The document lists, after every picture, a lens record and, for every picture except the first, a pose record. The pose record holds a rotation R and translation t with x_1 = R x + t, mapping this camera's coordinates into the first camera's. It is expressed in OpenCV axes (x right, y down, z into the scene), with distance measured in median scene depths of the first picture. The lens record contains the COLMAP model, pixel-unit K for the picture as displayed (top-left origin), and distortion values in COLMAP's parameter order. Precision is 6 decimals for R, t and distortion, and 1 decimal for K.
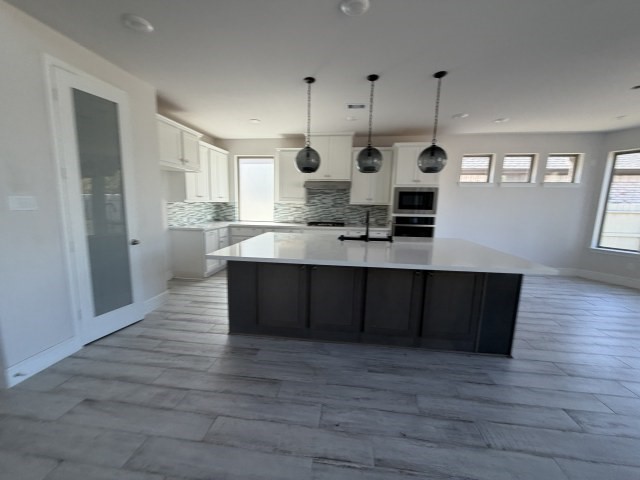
lens RADIAL K [[256.3, 0, 316.6], [0, 256.3, 242.2], [0, 0, 1]] dist [-0.000503, -0.000054]
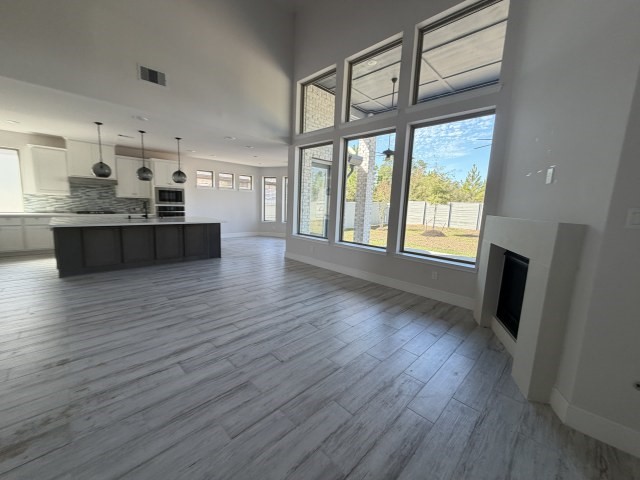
lens RADIAL K [[256.3, 0, 319.6], [0, 256.3, 242.1], [0, 0, 1]] dist [-0.000503, -0.000054]
pose [[0.610655, -0.109781, 0.784250, -0.318940], [0.096701, 0.993270, 0.063744, 0.107011], [-0.785970, 0.036912, 0.617161, -0.679741]]
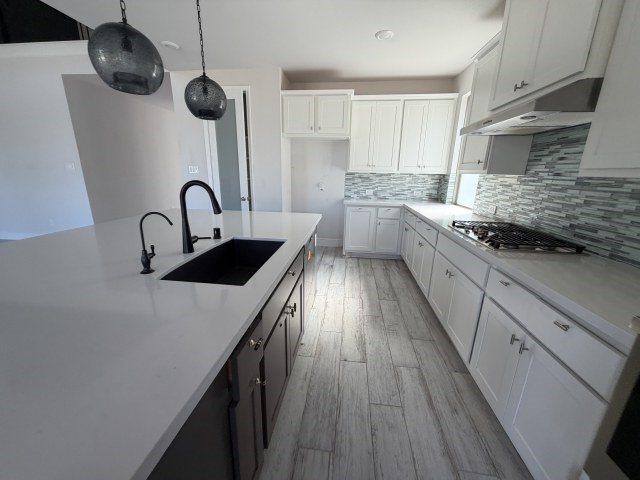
lens RADIAL K [[256.3, 0, 318.5], [0, 256.3, 240.6], [0, 0, 1]] dist [-0.000503, -0.000054]
pose [[0.016264, 0.244952, -0.969399, 0.415251], [-0.170610, 0.955989, 0.238701, -0.111645], [0.985204, 0.161507, 0.057339, 0.794617]]
